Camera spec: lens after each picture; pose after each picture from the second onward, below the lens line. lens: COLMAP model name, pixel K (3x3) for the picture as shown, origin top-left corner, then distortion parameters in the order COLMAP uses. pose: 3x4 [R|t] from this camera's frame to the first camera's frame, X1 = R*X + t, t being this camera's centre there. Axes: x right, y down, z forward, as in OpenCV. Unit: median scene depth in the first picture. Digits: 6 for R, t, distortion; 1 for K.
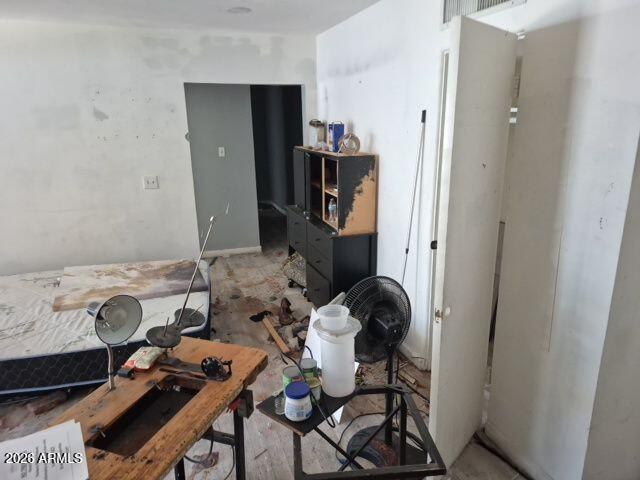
lens RADIAL K [[439.4, 0, 315.5], [0, 439.4, 242.6], [0, 0, 1]] dist [0.004106, -0.001729]
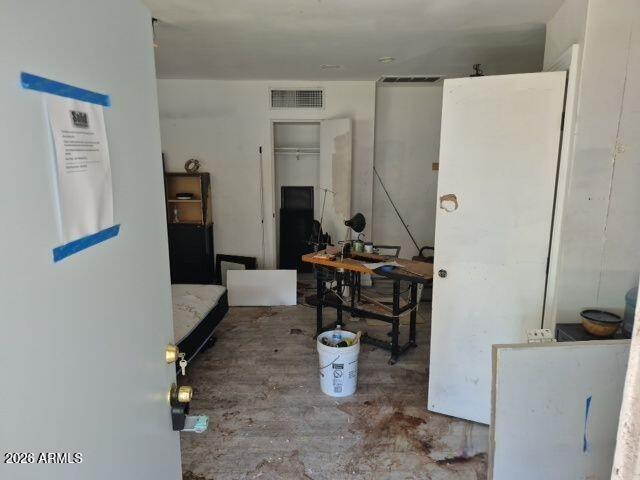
lens RADIAL K [[439.4, 0, 315.5], [0, 439.4, 242.6], [0, 0, 1]] dist [0.004106, -0.001729]
pose [[0.290108, -0.158407, 0.943793, -1.270480], [0.244722, 0.965695, 0.086859, -0.001212], [-0.925175, 0.205768, 0.318922, 0.194291]]
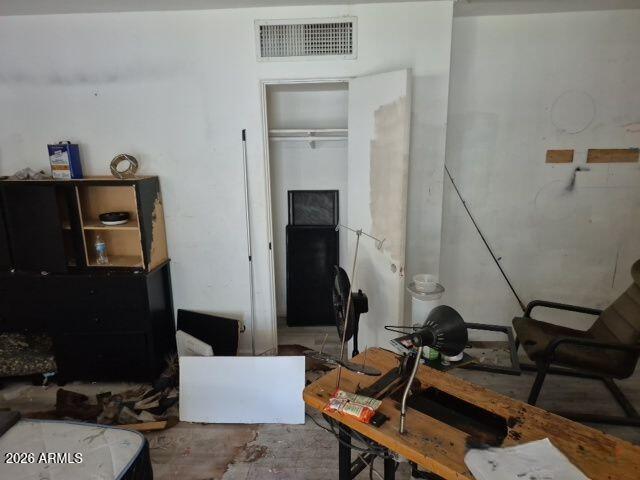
lens RADIAL K [[439.4, 0, 315.5], [0, 439.4, 242.6], [0, 0, 1]] dist [0.004106, -0.001729]
pose [[0.356106, -0.205432, 0.911584, -0.610487], [0.256653, 0.959520, 0.115975, -0.087065], [-0.898509, 0.192661, 0.394416, 0.363599]]
